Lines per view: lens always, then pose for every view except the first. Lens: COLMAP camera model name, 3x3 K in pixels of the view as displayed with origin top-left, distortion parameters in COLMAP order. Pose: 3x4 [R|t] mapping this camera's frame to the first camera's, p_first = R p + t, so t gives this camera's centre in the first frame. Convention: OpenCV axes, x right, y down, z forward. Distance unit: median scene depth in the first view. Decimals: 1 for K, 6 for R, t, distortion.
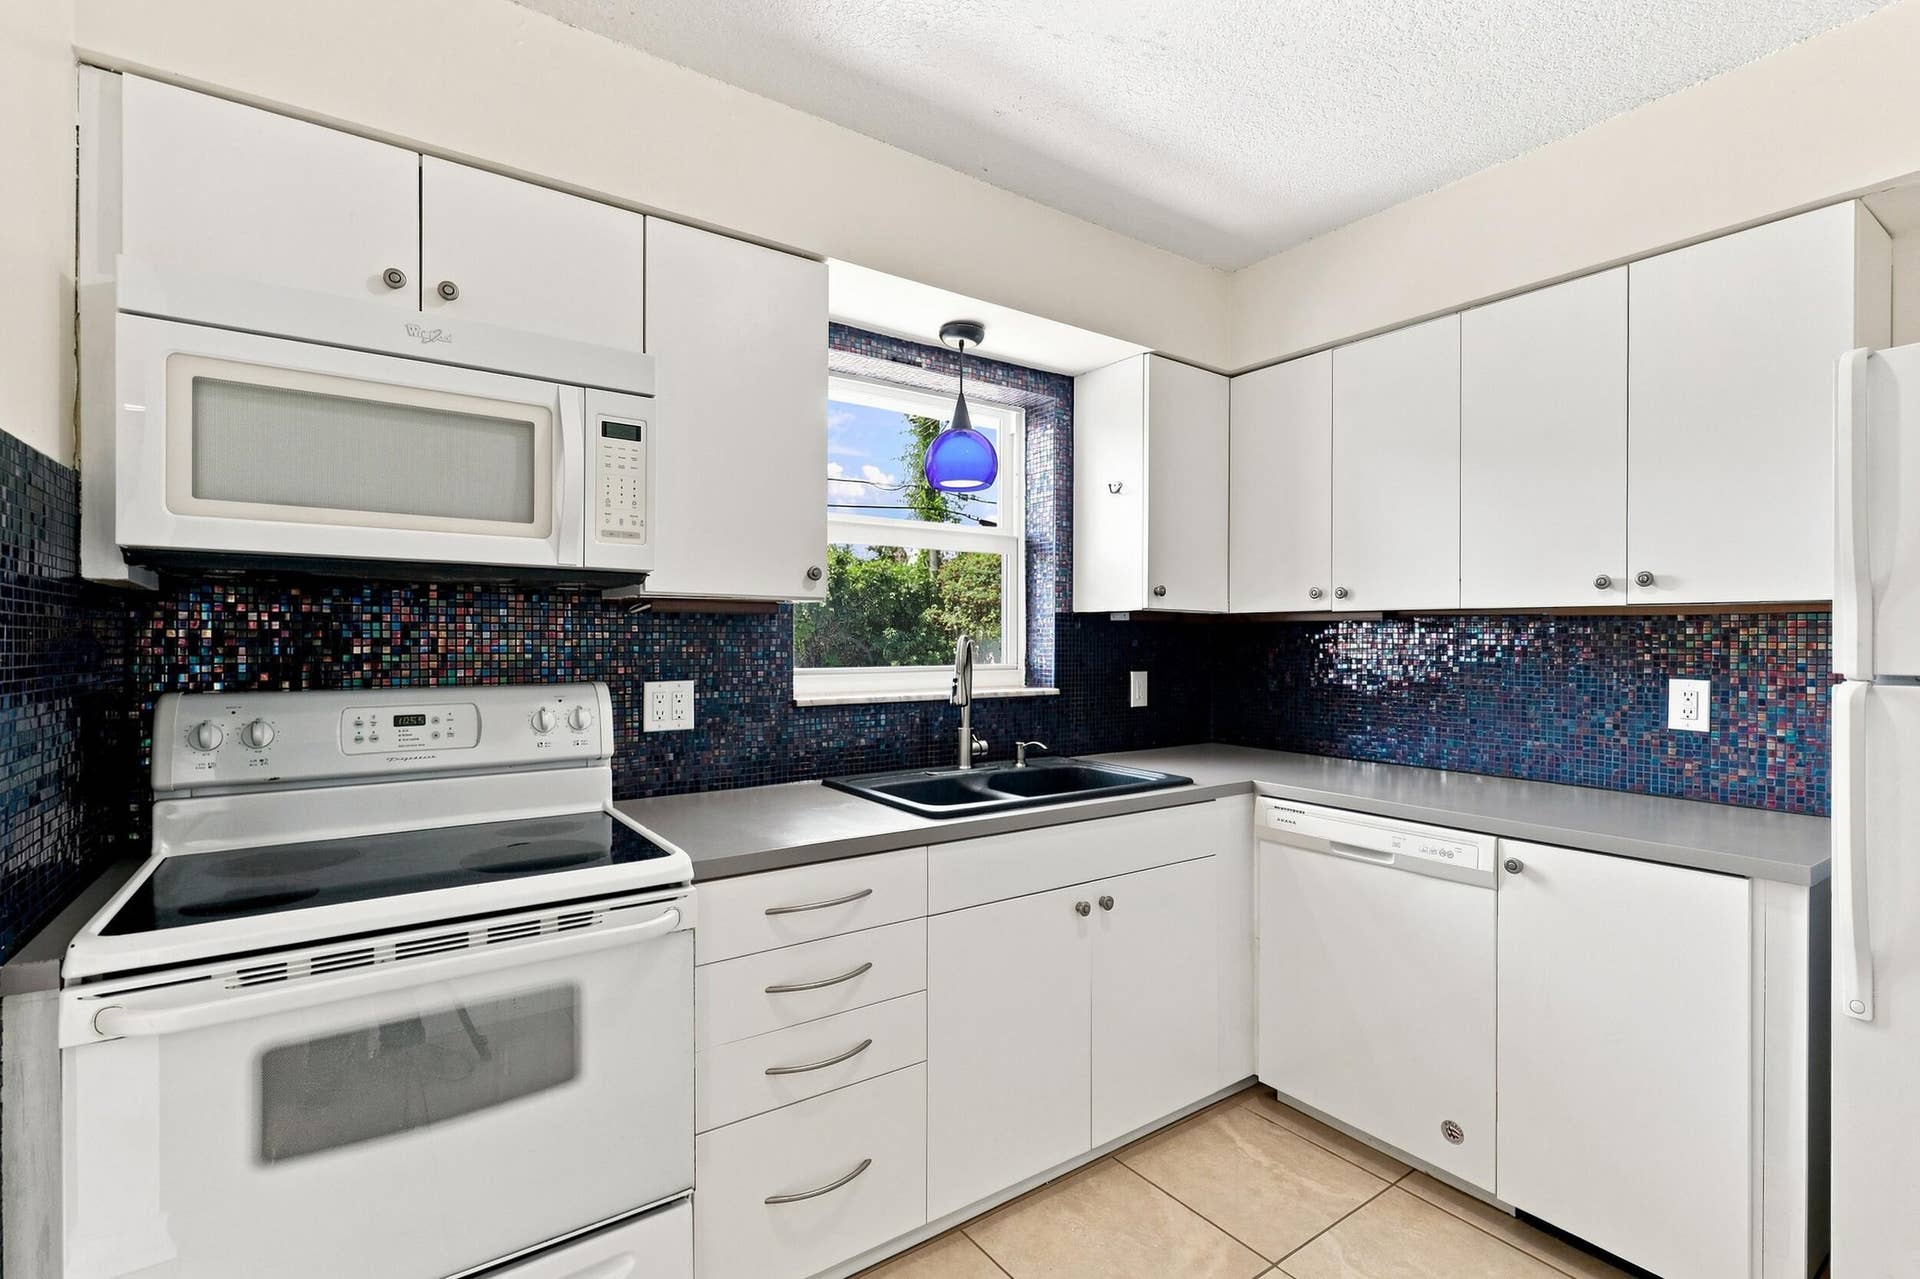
lens RADIAL K [[873.2, 0, 961.5], [0, 873.2, 634.9], [0, 0, 1]] dist [-0.002713, -0.000463]
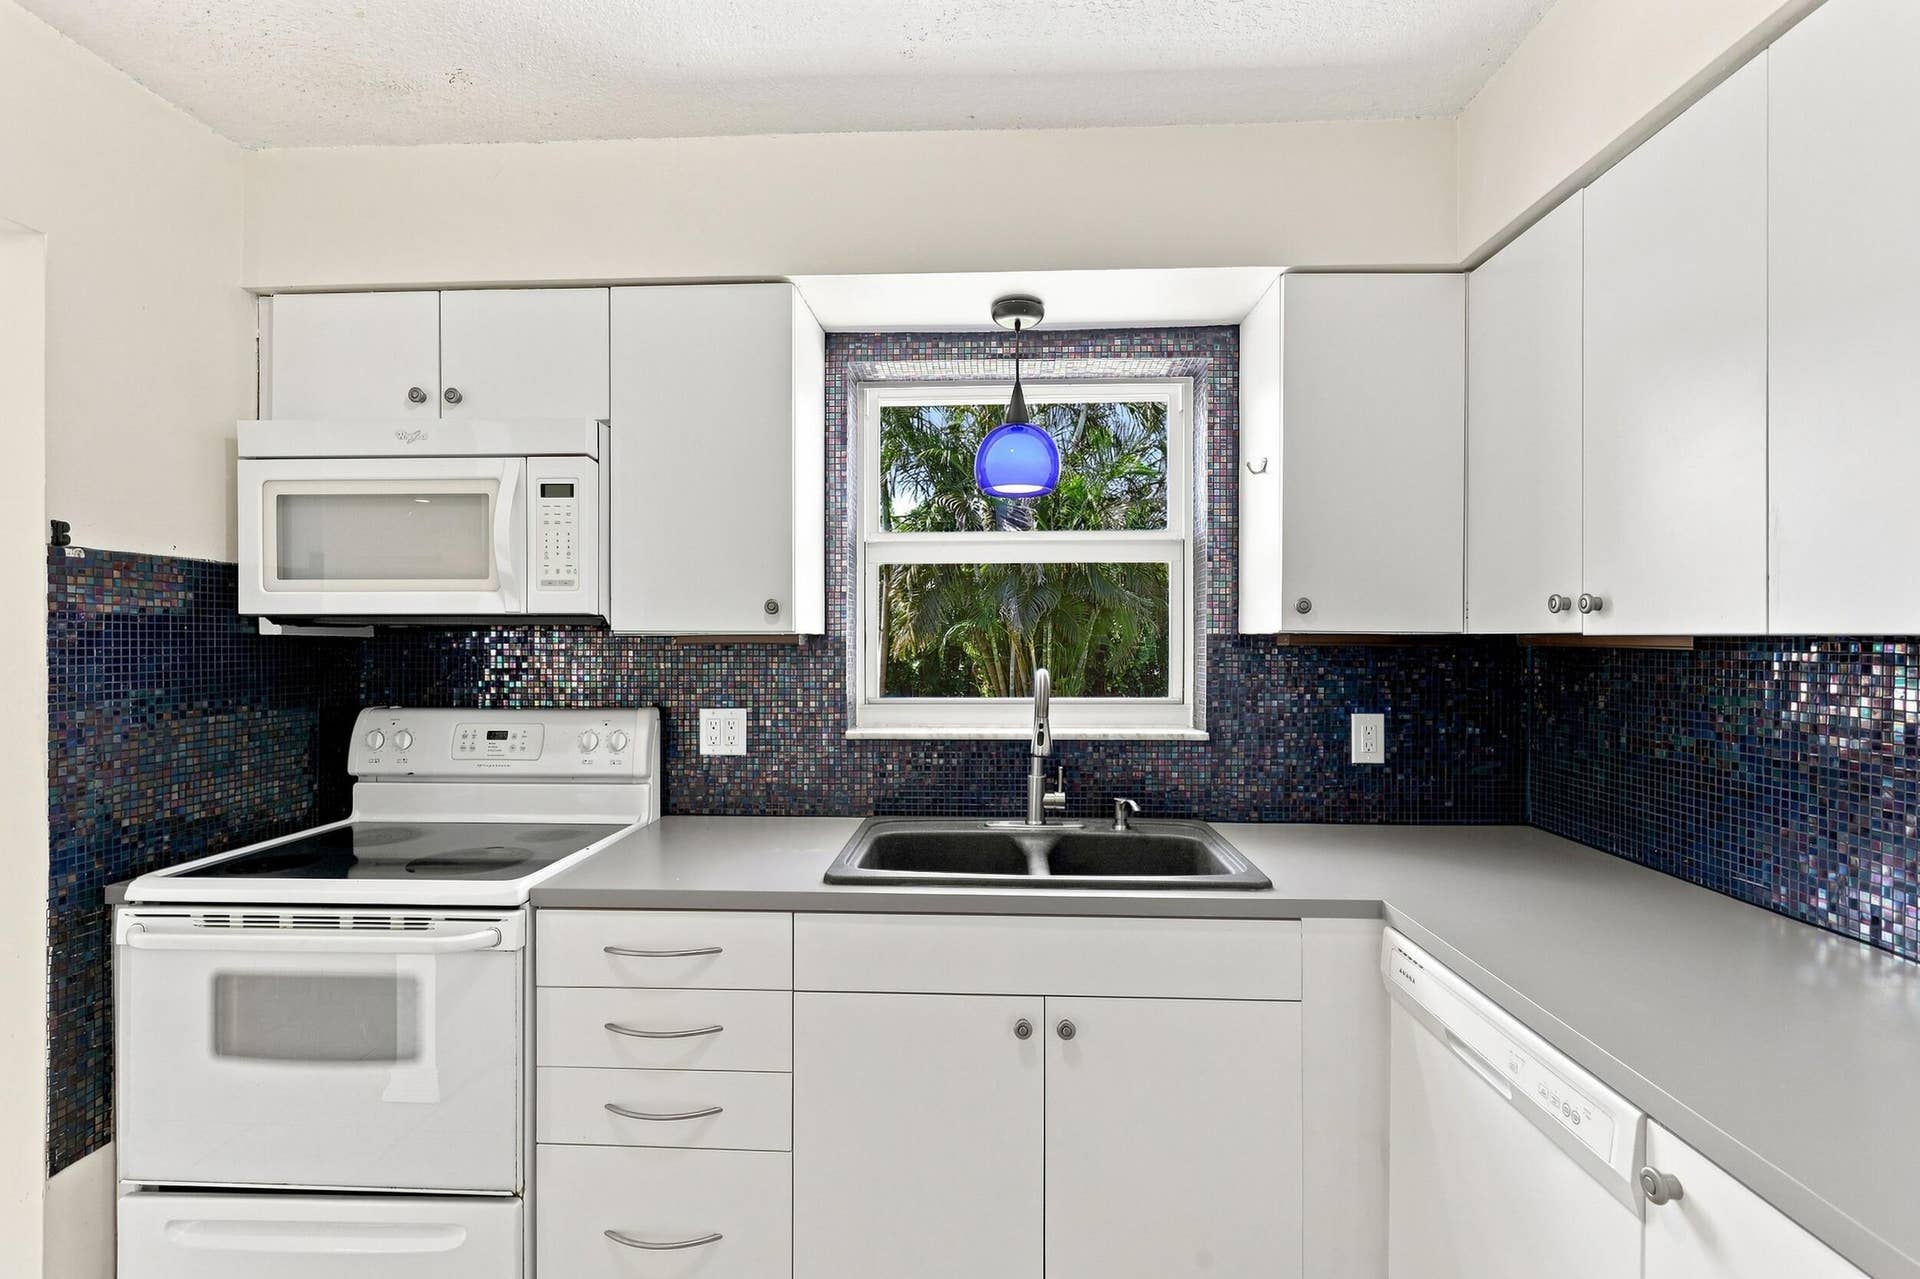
lens RADIAL K [[873.2, 0, 948.8], [0, 873.2, 635.0], [0, 0, 1]] dist [-0.002713, -0.000463]
pose [[0.788366, -0.004969, -0.615186, 0.602801], [0.005903, 0.999982, -0.000512, -0.038935], [0.615178, -0.003228, 0.788381, 0.371659]]
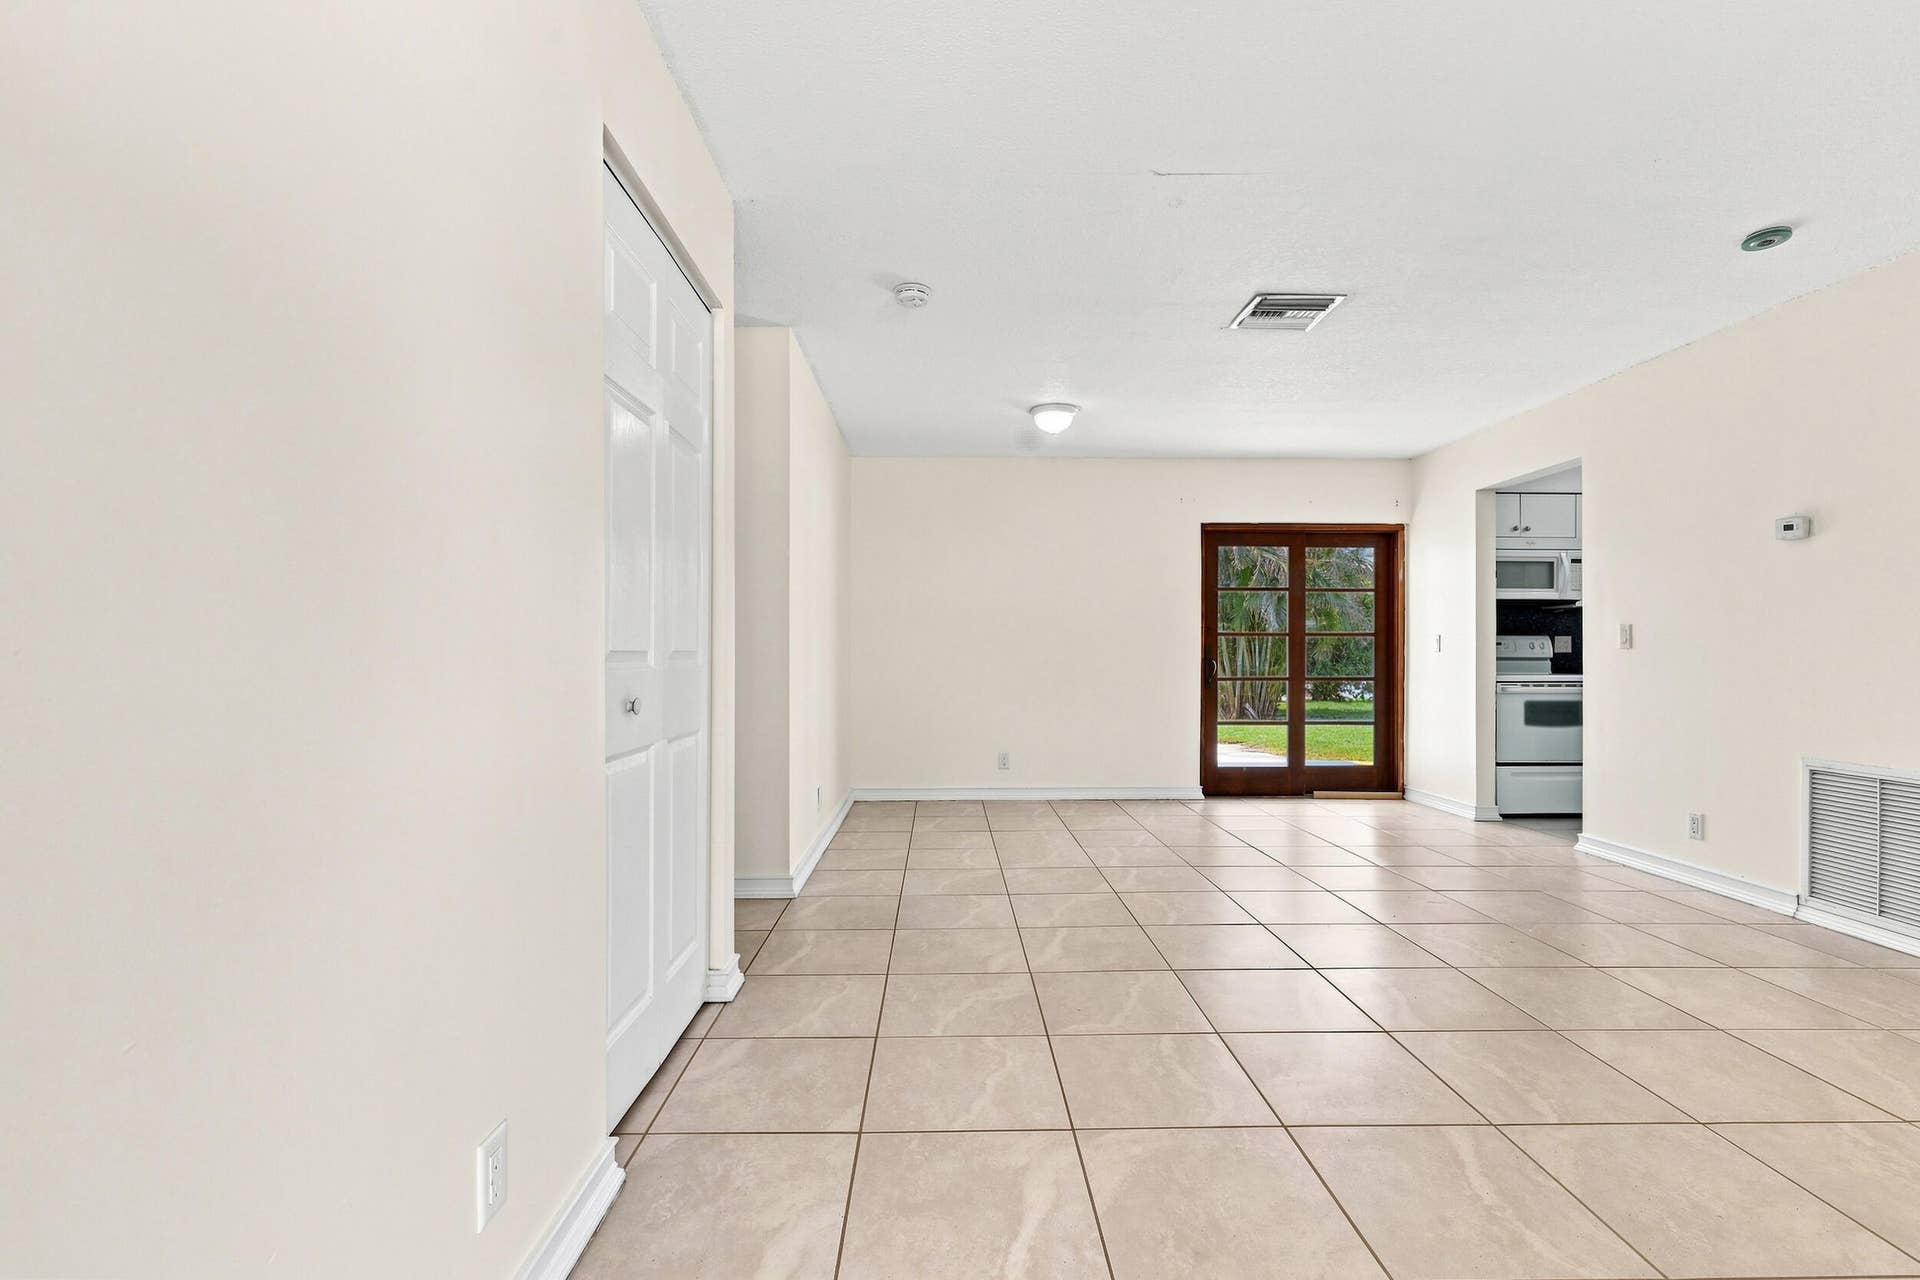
lens RADIAL K [[873.2, 0, 955.5], [0, 873.2, 646.0], [0, 0, 1]] dist [-0.002713, -0.000463]
pose [[0.824488, -0.003751, -0.565868, -0.405465], [-0.003567, 0.999924, -0.011827, 0.145470], [0.565869, 0.011770, 0.824411, -2.948521]]
